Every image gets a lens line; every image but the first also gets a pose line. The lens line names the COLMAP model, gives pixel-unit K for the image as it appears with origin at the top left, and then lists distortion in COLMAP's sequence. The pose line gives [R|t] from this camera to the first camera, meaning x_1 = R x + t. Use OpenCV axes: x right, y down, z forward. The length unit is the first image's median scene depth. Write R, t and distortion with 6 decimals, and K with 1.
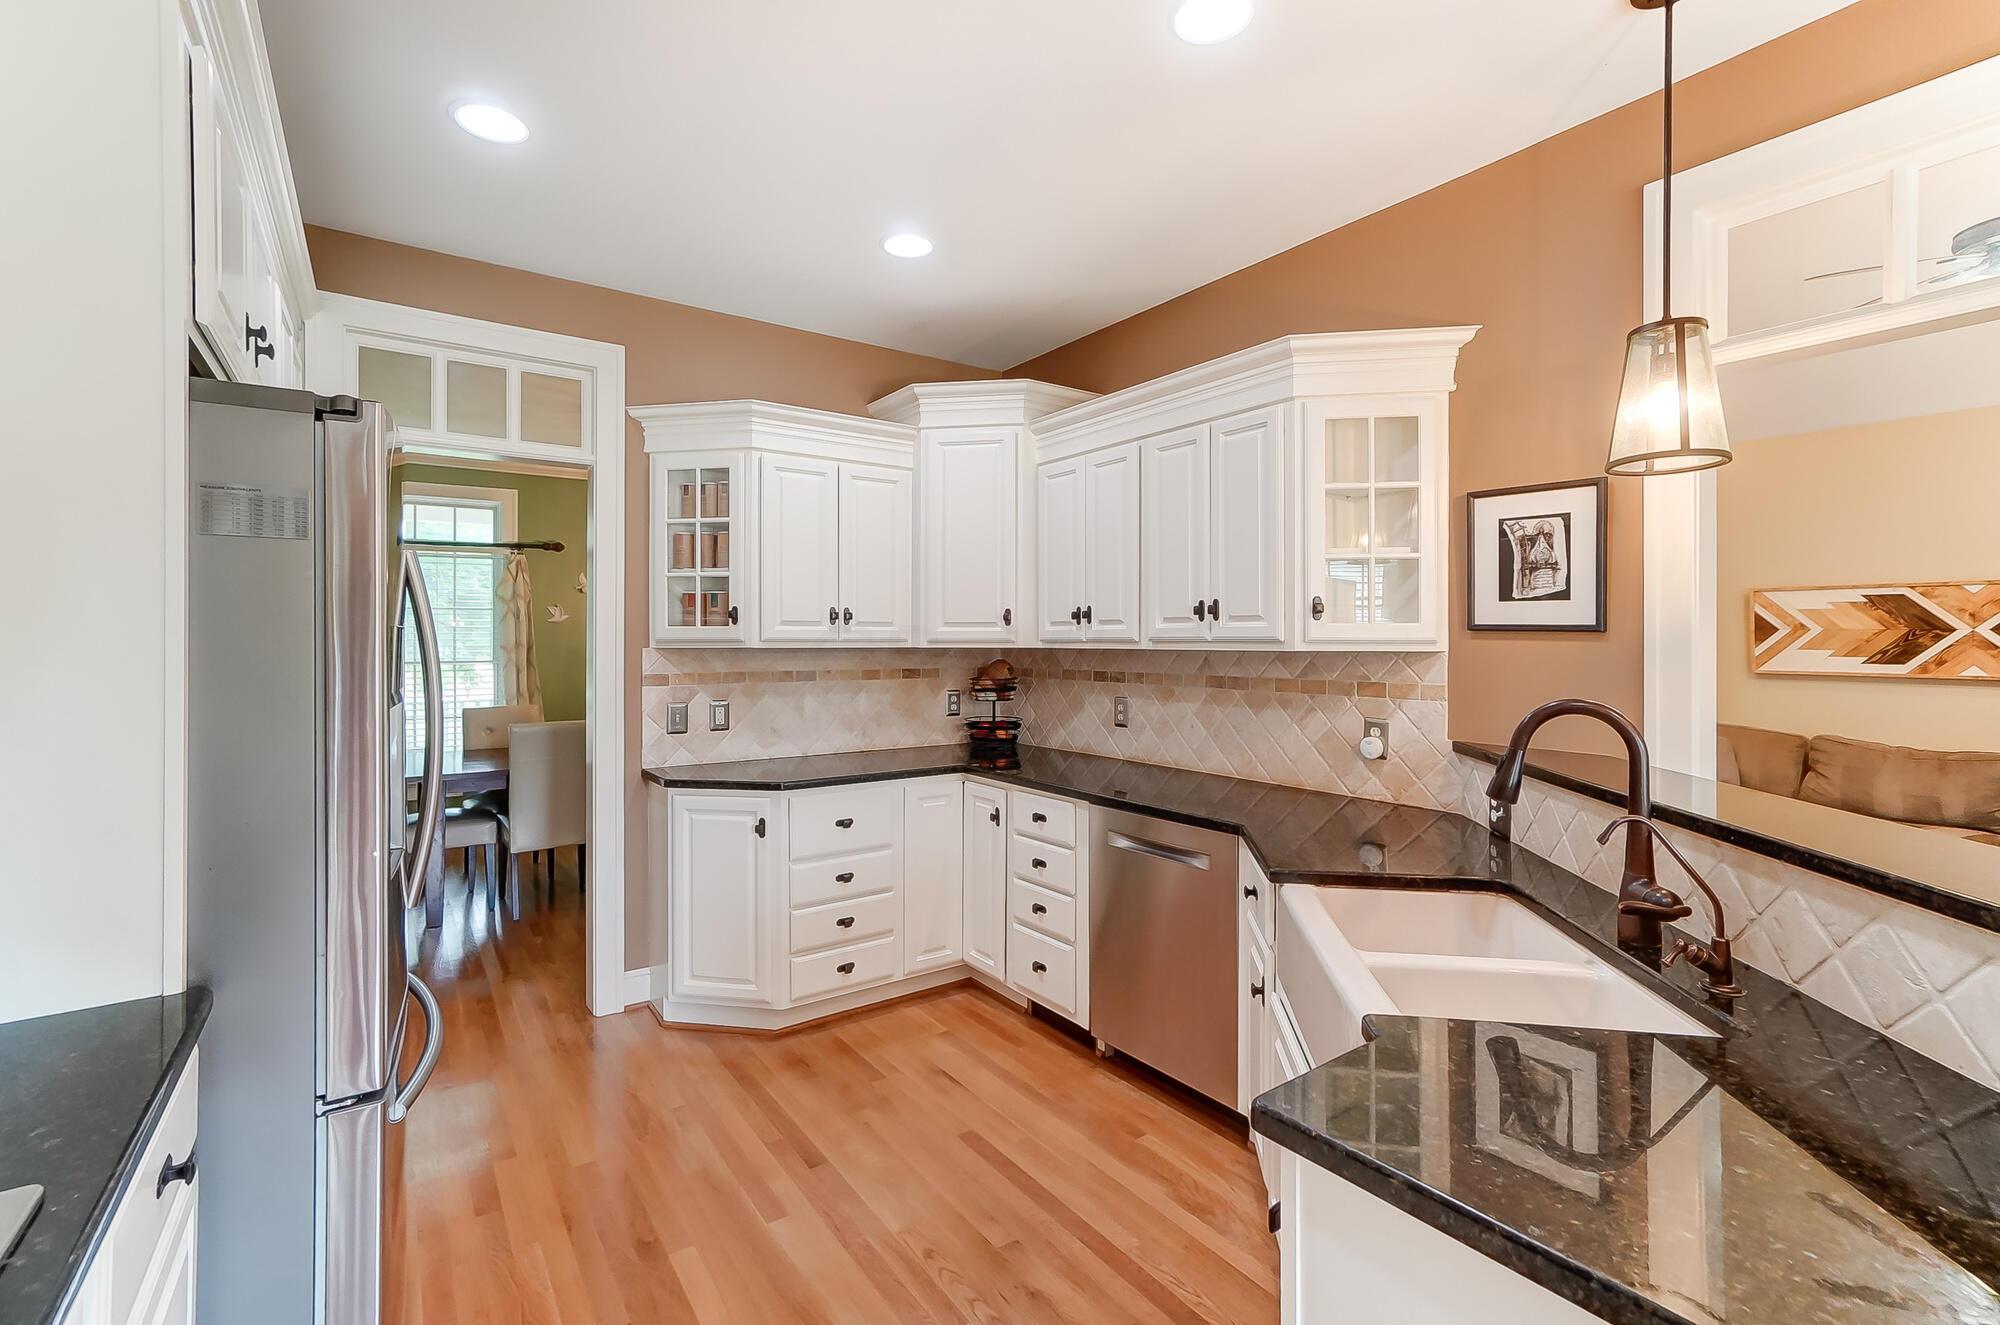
lens RADIAL K [[876.4, 0, 992.7], [0, 876.4, 639.1], [0, 0, 1]] dist [-0.014522, 0.010173]
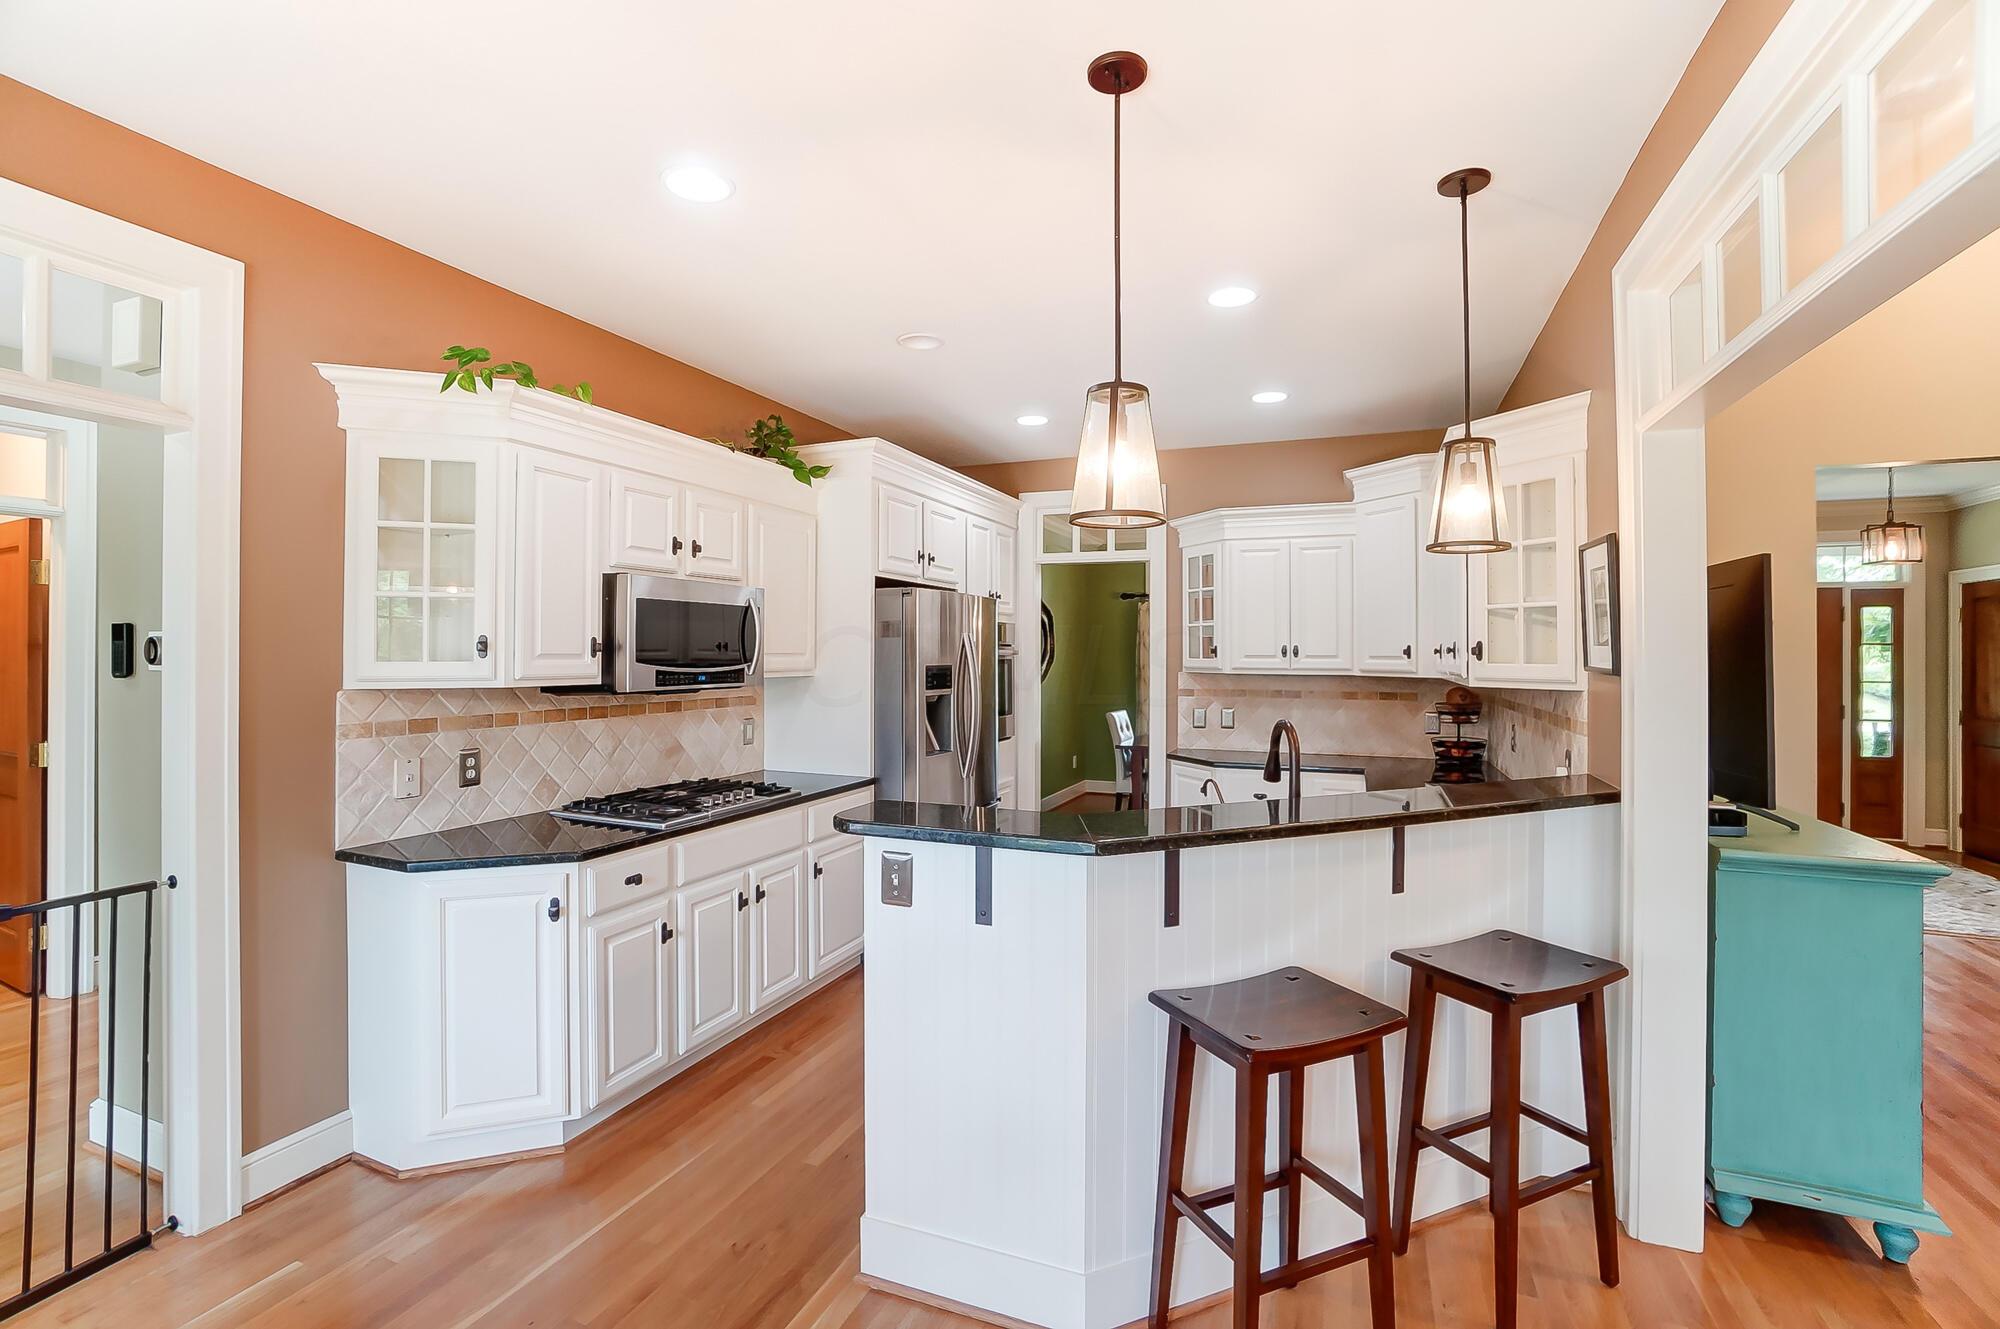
lens RADIAL K [[897.8, 0, 983.2], [0, 897.8, 653.9], [0, 0, 1]] dist [-0.035478, 0.000215]
pose [[0.527909, 0.001254, -0.849300, 0.779633], [-0.001026, 0.999999, 0.000839, -0.023315], [0.849300, 0.000428, 0.527910, -0.151750]]
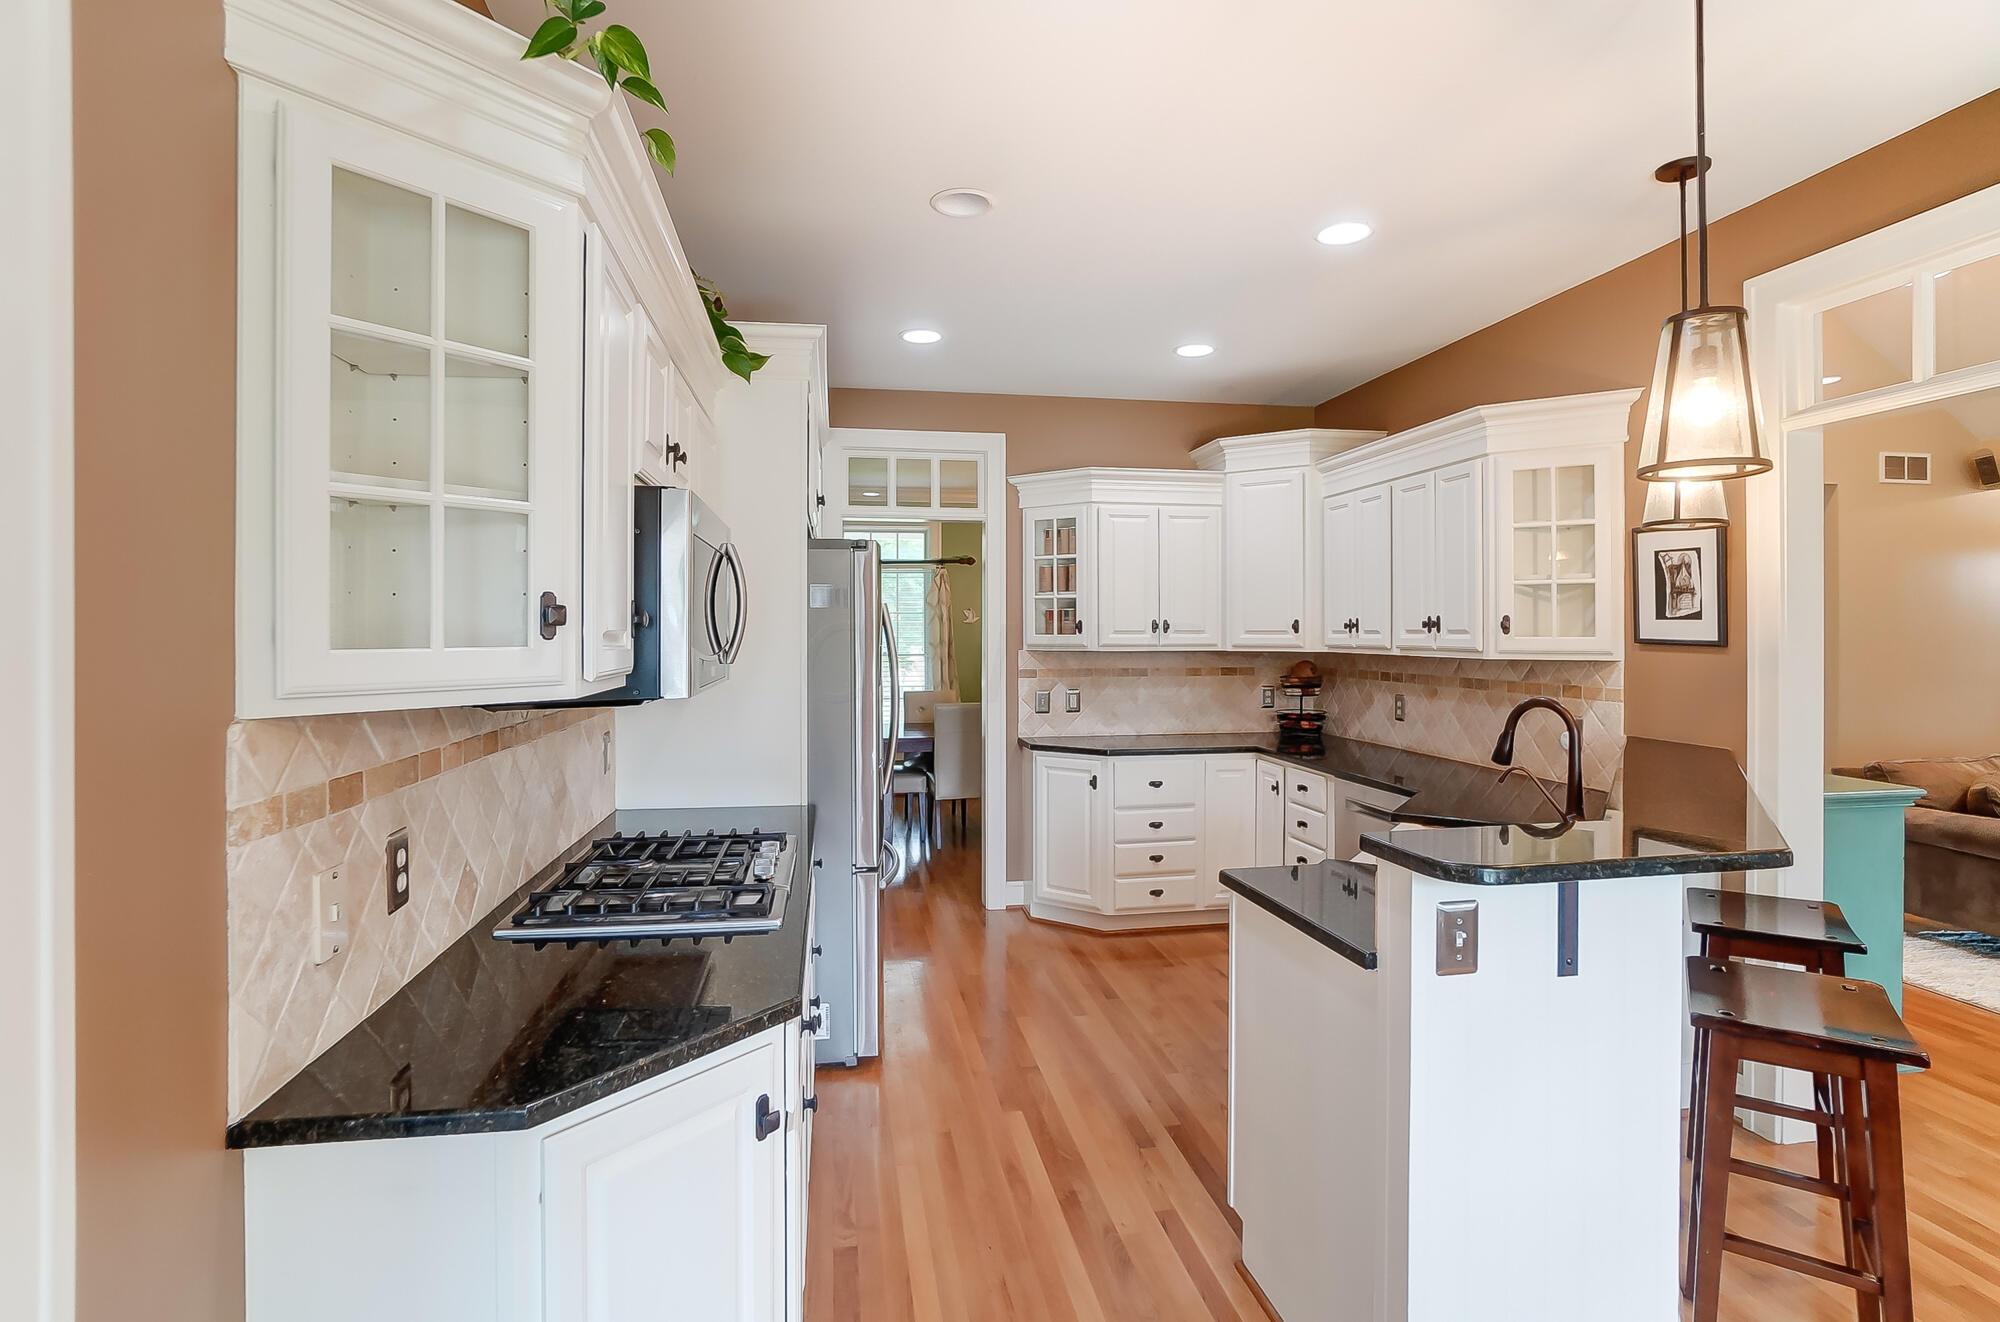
lens RADIAL K [[982.9, 0, 1009.0], [0, 982.9, 632.7], [0, 0, 1]] dist [-0.016956, 0.000080]
pose [[0.907488, -0.001210, -0.420076, 0.234589], [0.002672, 0.999992, 0.002892, -0.021888], [0.420069, -0.003747, 0.907484, -0.408286]]
